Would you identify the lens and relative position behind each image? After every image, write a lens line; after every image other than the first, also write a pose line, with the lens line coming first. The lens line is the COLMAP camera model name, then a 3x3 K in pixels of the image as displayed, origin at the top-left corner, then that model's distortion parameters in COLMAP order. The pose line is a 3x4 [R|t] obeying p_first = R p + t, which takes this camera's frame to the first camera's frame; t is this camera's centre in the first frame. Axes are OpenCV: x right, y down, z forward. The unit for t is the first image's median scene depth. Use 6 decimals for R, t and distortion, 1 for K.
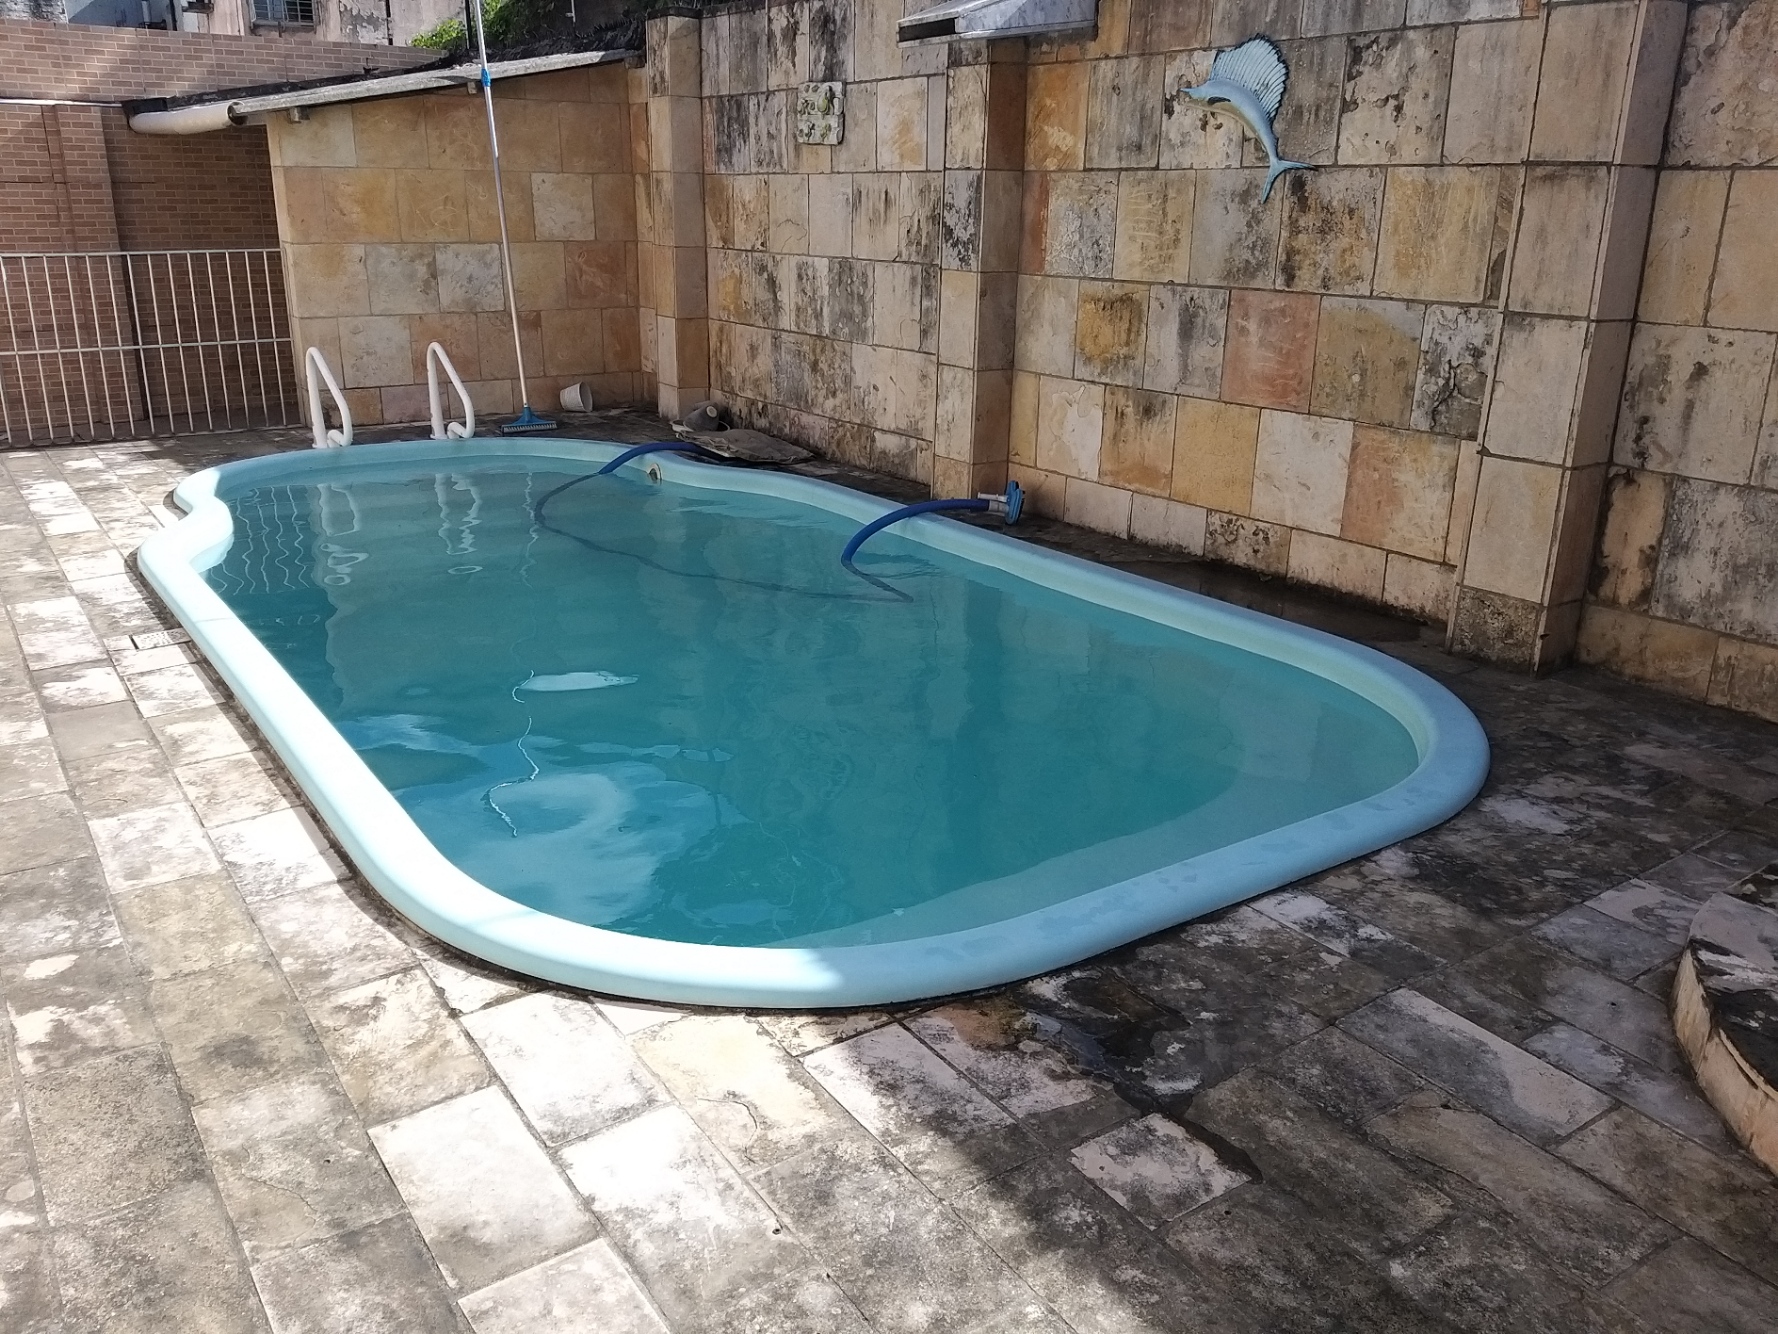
lens RADIAL K [[1401.0, 0, 885.8], [0, 1401.0, 662.6], [0, 0, 1]] dist [0.029491, -0.002728]
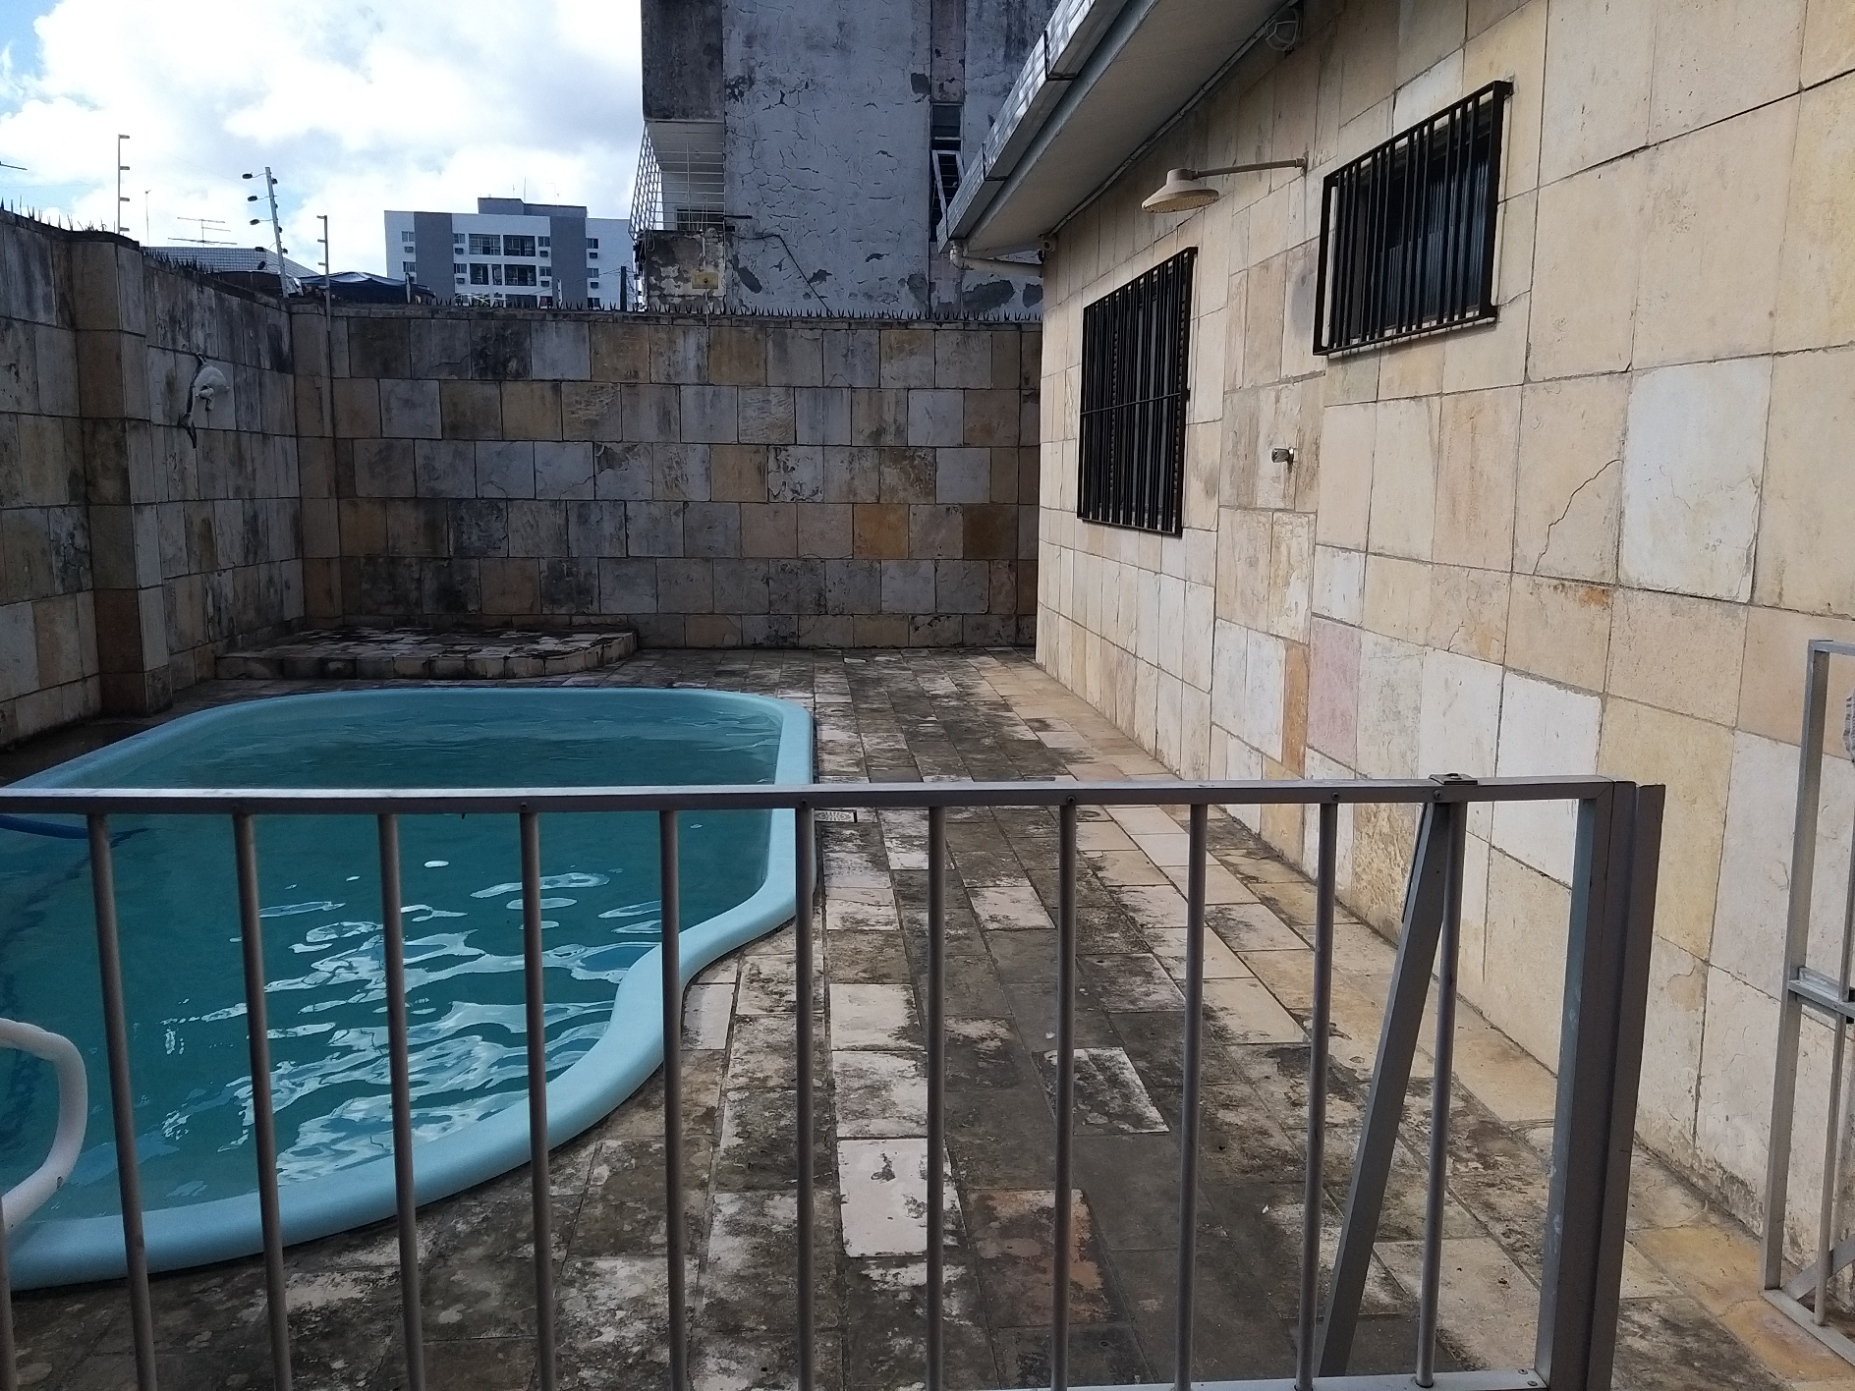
lens RADIAL K [[1461.7, 0, 926.8], [0, 1461.7, 697.0], [0, 0, 1]] dist [0.029491, -0.002728]
pose [[-0.865799, -0.088974, 0.492418, -1.127641], [0.147193, 0.895244, 0.420563, -0.577064], [-0.478253, 0.436603, -0.762005, 1.785453]]
